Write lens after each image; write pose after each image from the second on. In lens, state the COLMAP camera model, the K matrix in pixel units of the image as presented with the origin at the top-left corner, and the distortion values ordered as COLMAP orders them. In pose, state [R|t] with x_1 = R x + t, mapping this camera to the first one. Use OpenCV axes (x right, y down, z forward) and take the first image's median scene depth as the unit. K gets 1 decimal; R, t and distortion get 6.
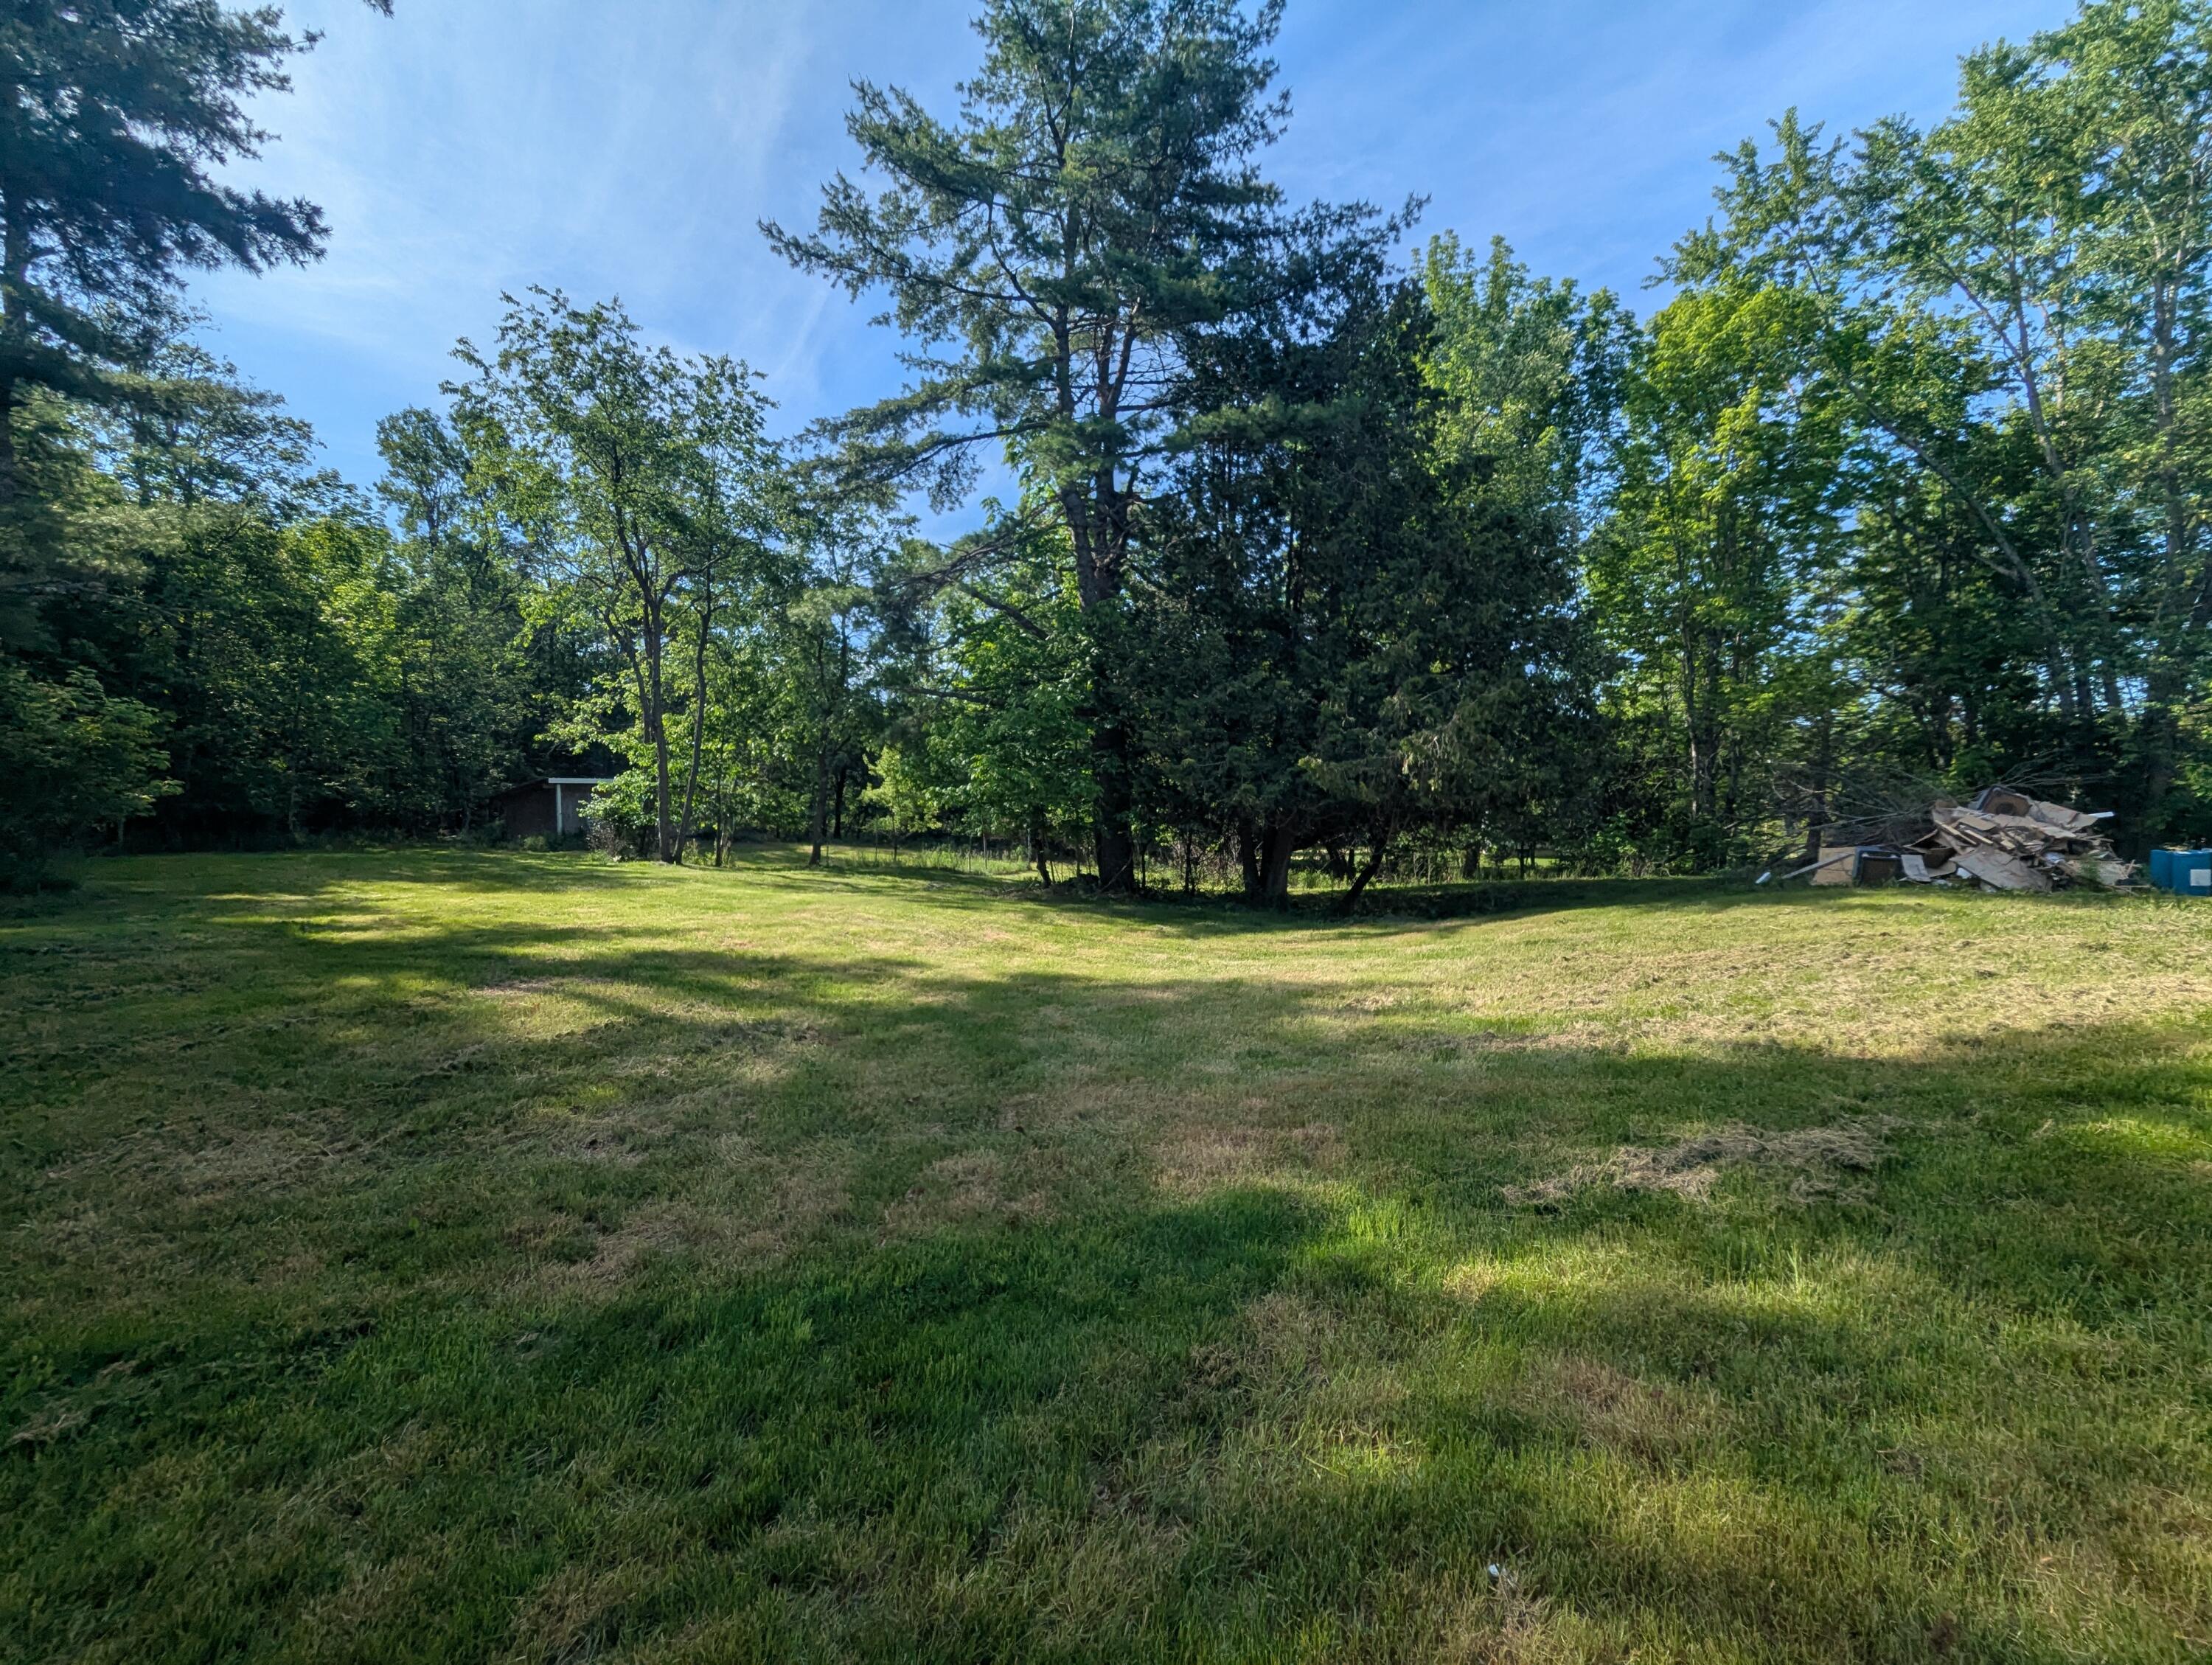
lens RADIAL K [[1057.0, 0, 1112.5], [0, 1057.0, 832.6], [0, 0, 1]] dist [0.011498, -0.008060]
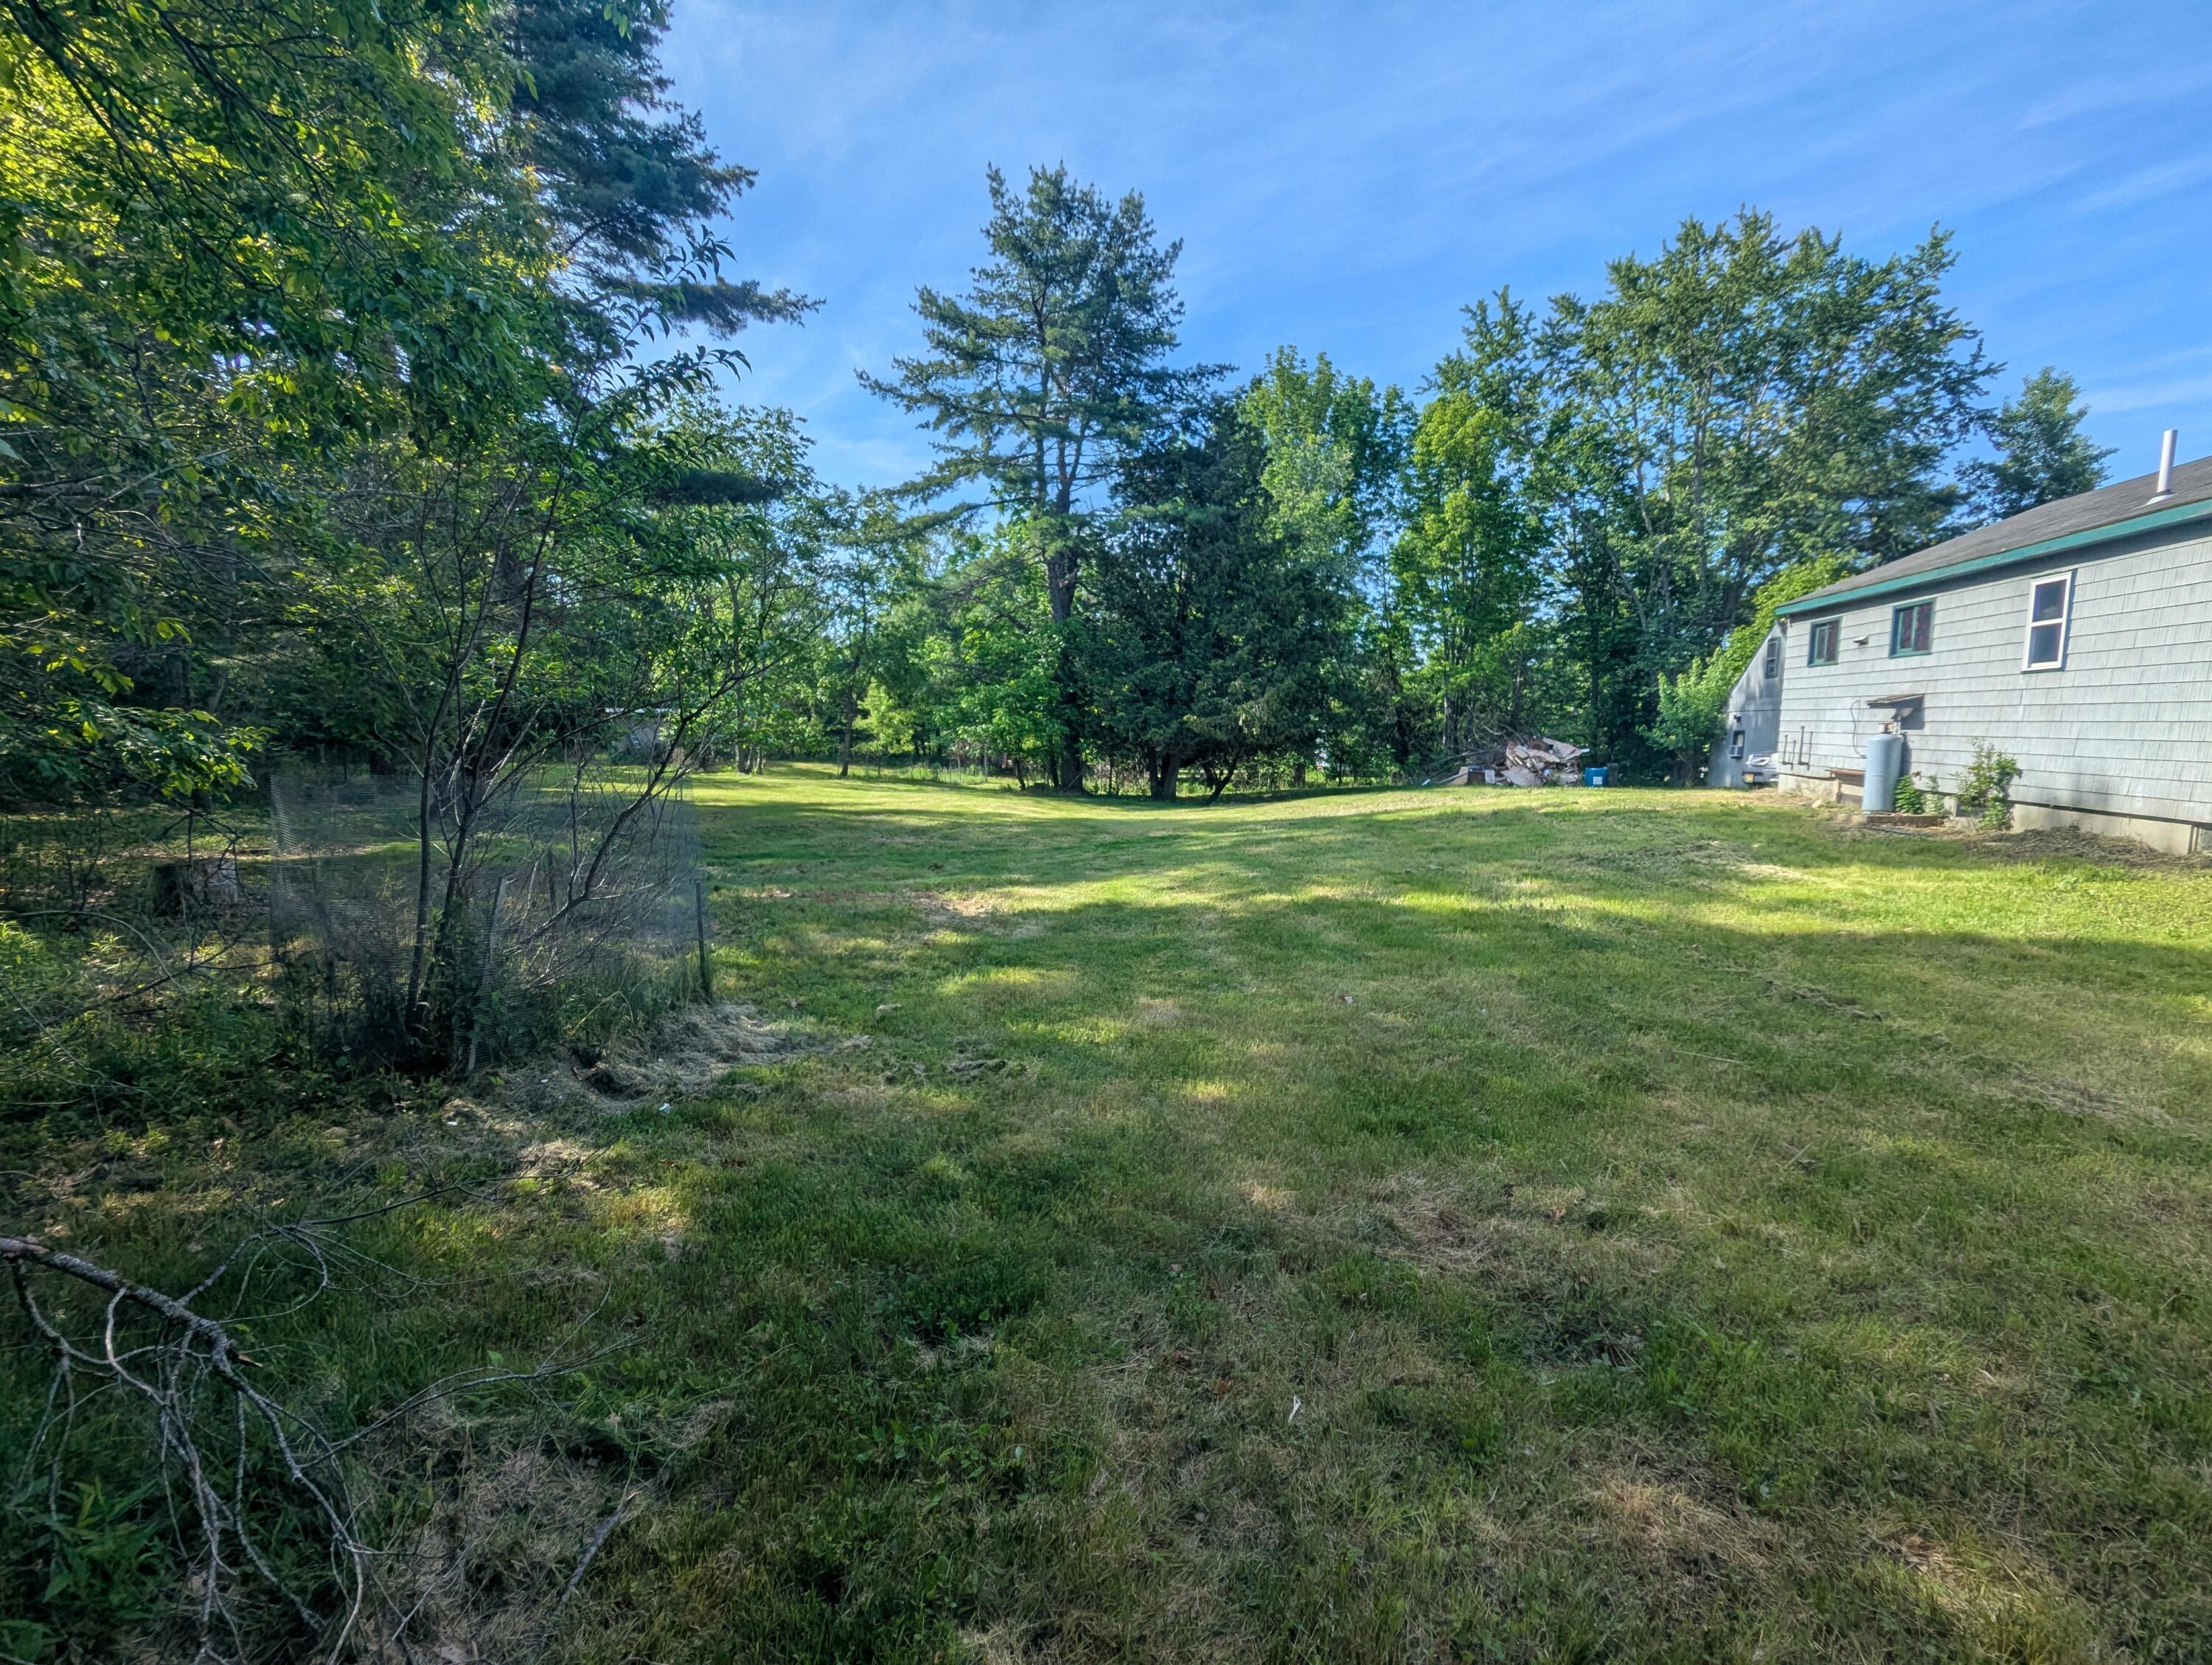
lens RADIAL K [[1054.2, 0, 1106.4], [0, 1054.2, 836.4], [0, 0, 1]] dist [-0.001941, 0.001647]
pose [[0.994889, 0.000052, 0.100973, -0.104119], [-0.007799, 0.997052, 0.076330, 0.000155], [-0.100672, -0.076727, 0.991957, -0.596376]]
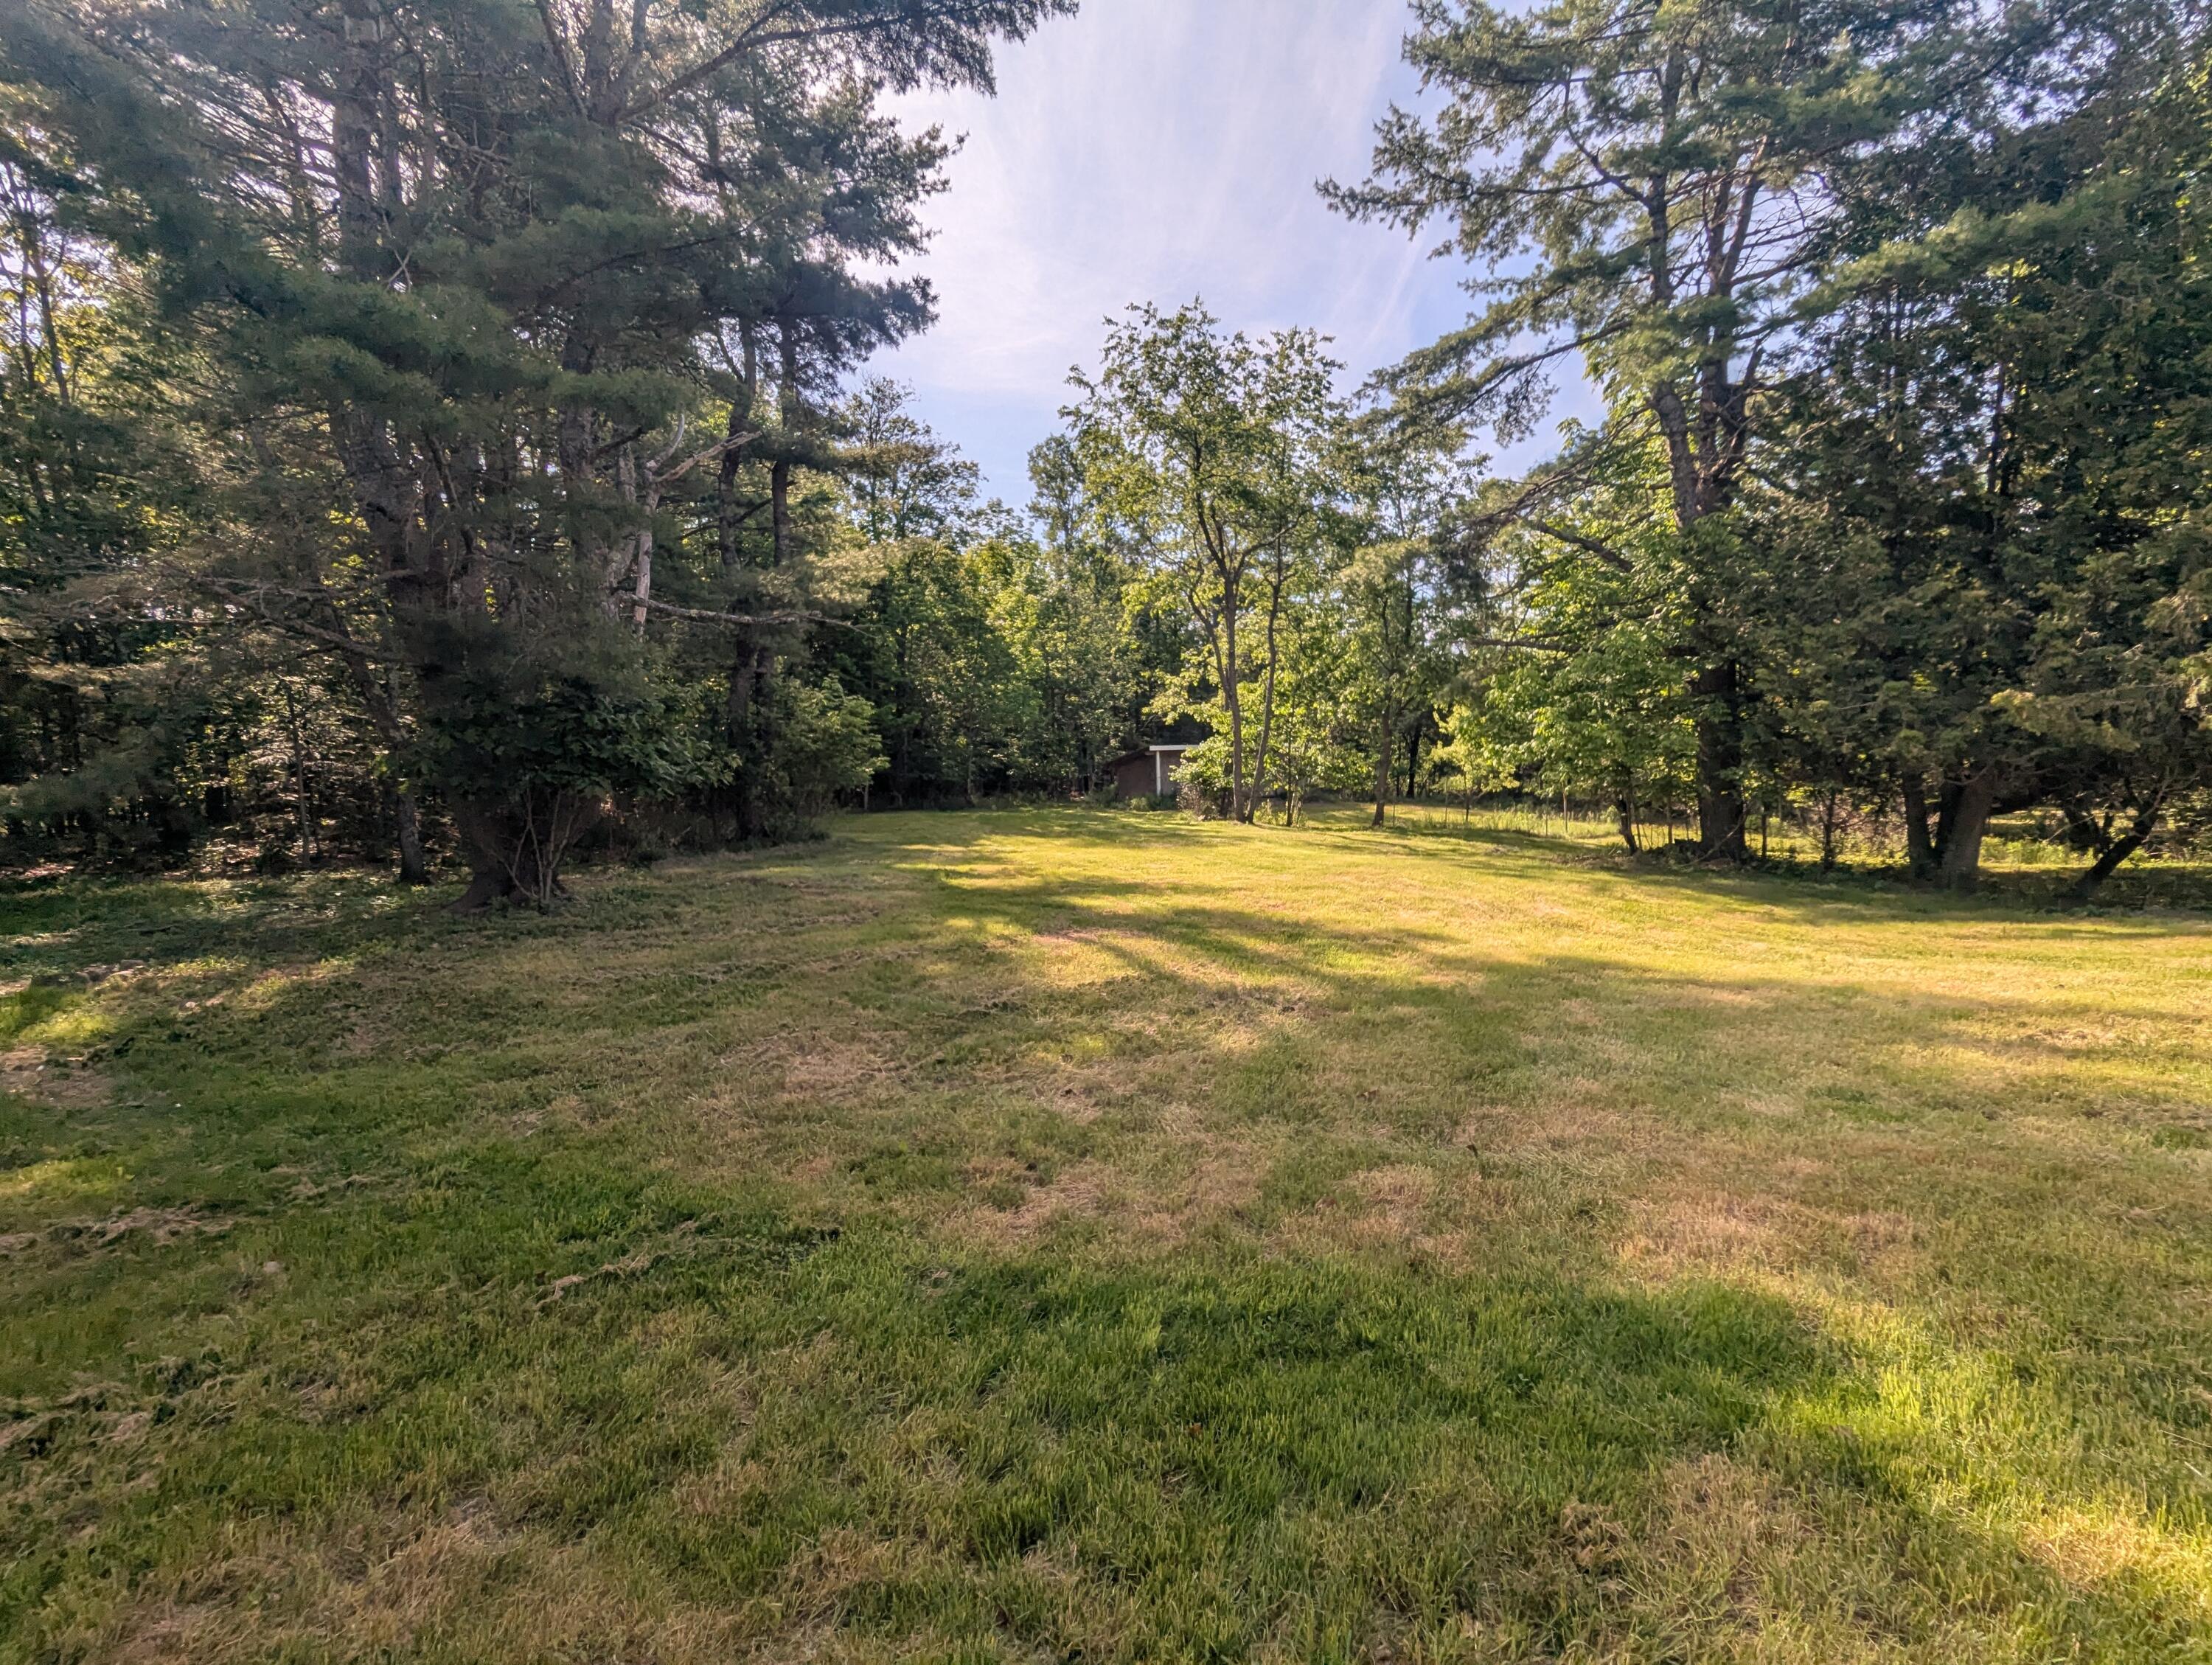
lens RADIAL K [[1054.2, 0, 1106.4], [0, 1054.2, 836.4], [0, 0, 1]] dist [-0.001941, 0.001647]
pose [[0.855141, 0.015863, -0.518152, 0.019790], [0.006237, 0.999145, 0.040881, -0.002392], [0.518358, -0.038191, 0.854311, 0.023137]]
